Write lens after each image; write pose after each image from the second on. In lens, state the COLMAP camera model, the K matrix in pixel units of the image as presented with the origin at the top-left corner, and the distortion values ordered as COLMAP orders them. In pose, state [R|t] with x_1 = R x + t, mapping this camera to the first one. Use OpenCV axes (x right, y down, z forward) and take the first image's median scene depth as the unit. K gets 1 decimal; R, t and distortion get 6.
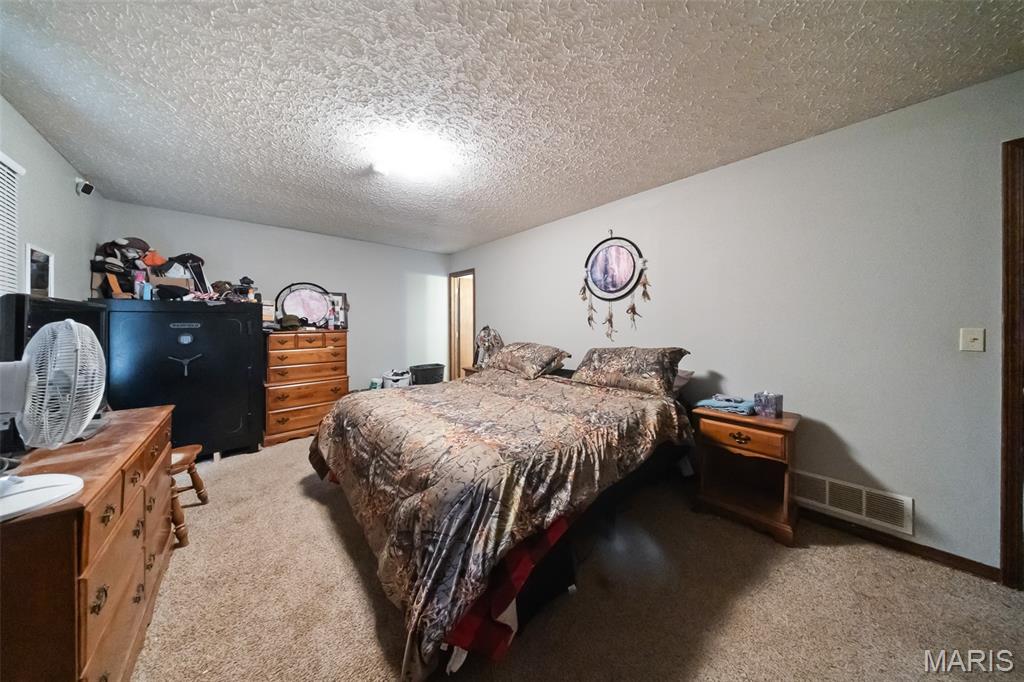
lens RADIAL K [[304.4, 0, 509.7], [0, 304.4, 331.2], [0, 0, 1]] dist [0.000022, -0.000013]
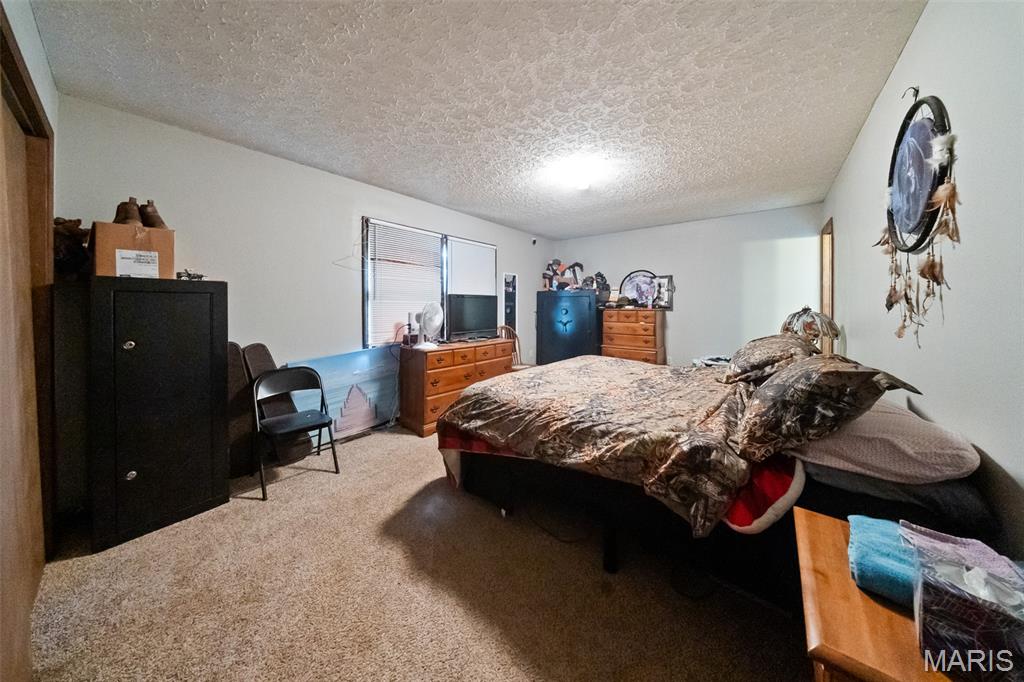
lens RADIAL K [[316.6, 0, 510.9], [0, 316.6, 310.1], [0, 0, 1]] dist [0.000772, 0.000007]
pose [[0.160487, 0.025552, -0.986707, 0.710856], [-0.027391, 0.999395, 0.021425, -0.013898], [0.986658, 0.023588, 0.161090, 0.380359]]
